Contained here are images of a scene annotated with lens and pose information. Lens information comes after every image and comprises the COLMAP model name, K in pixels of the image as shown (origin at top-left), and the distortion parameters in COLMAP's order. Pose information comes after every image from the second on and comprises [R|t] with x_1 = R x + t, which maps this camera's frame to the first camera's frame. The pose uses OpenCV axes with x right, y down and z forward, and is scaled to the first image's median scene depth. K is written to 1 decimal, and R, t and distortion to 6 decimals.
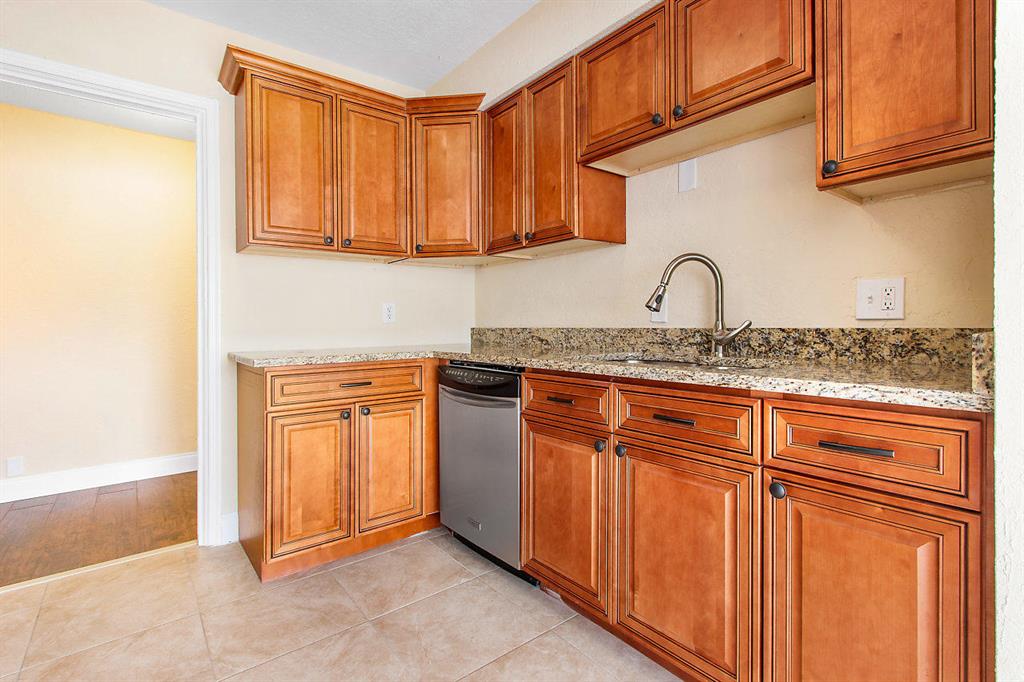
lens RADIAL K [[477.7, 0, 526.9], [0, 477.7, 280.8], [0, 0, 1]] dist [0.000422, -0.000097]
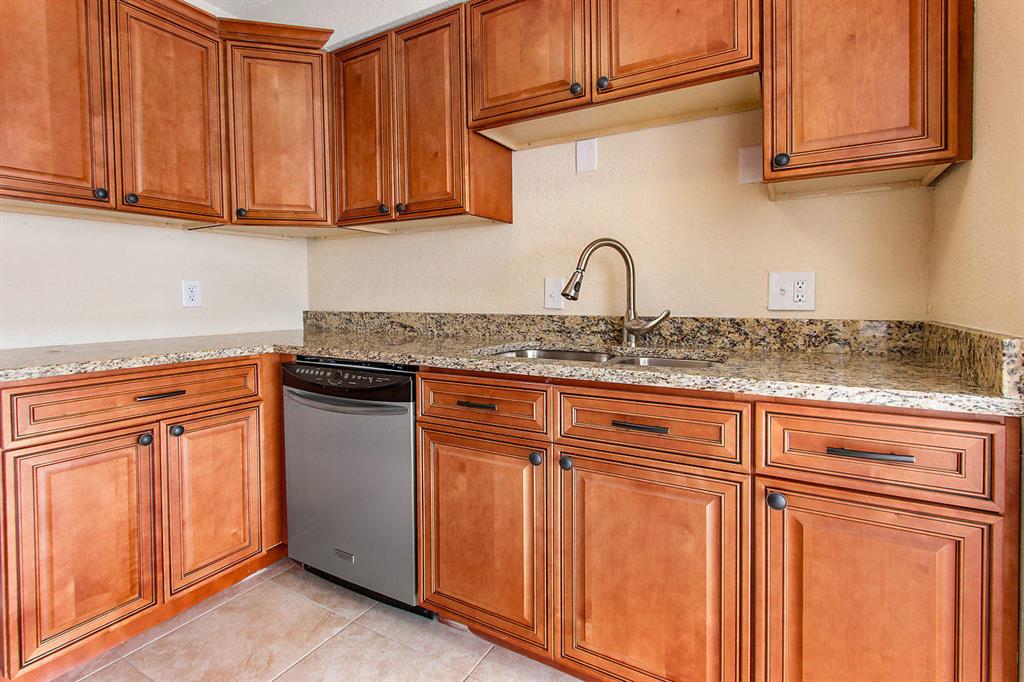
lens RADIAL K [[477.7, 0, 526.9], [0, 477.7, 280.8], [0, 0, 1]] dist [0.000422, -0.000097]
pose [[0.930779, 0.013291, 0.365340, -0.145024], [-0.030965, 0.998614, 0.042559, -0.008910], [-0.364268, -0.050926, 0.929901, 0.171818]]
